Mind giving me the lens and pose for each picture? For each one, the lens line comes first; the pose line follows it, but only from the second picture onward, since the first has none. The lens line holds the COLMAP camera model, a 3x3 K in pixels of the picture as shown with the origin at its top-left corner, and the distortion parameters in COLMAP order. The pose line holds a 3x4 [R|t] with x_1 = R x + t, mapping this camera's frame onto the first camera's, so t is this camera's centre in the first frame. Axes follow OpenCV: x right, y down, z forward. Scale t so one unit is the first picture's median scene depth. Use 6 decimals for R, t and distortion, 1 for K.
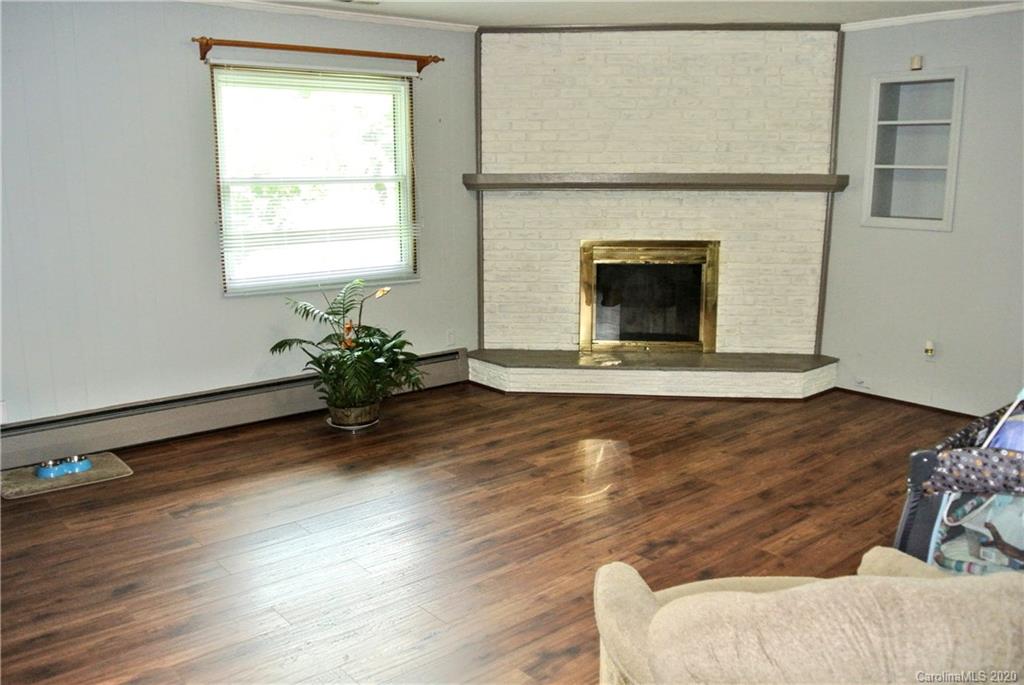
lens RADIAL K [[805.2, 0, 513.5], [0, 805.2, 337.8], [0, 0, 1]] dist [-0.056962, 0.019437]
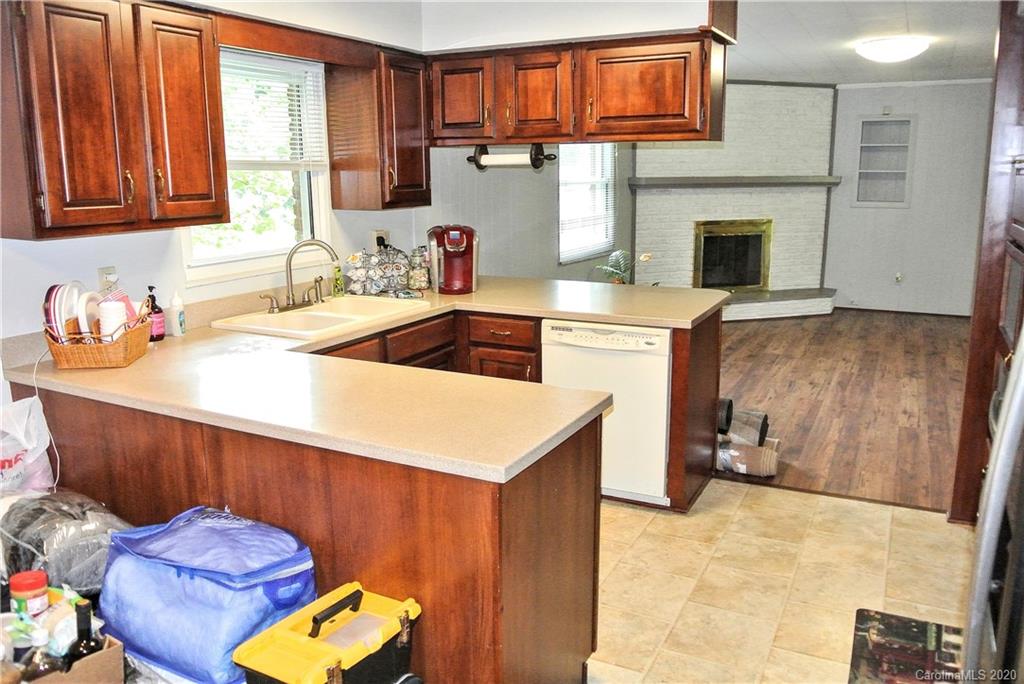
lens RADIAL K [[805.2, 0, 500.9], [0, 805.2, 337.7], [0, 0, 1]] dist [-0.056962, 0.019437]
pose [[0.933906, -0.084207, 0.347460, -0.810104], [0.083320, 0.996369, 0.017521, 0.039853], [-0.347673, 0.012588, 0.937531, -0.284004]]
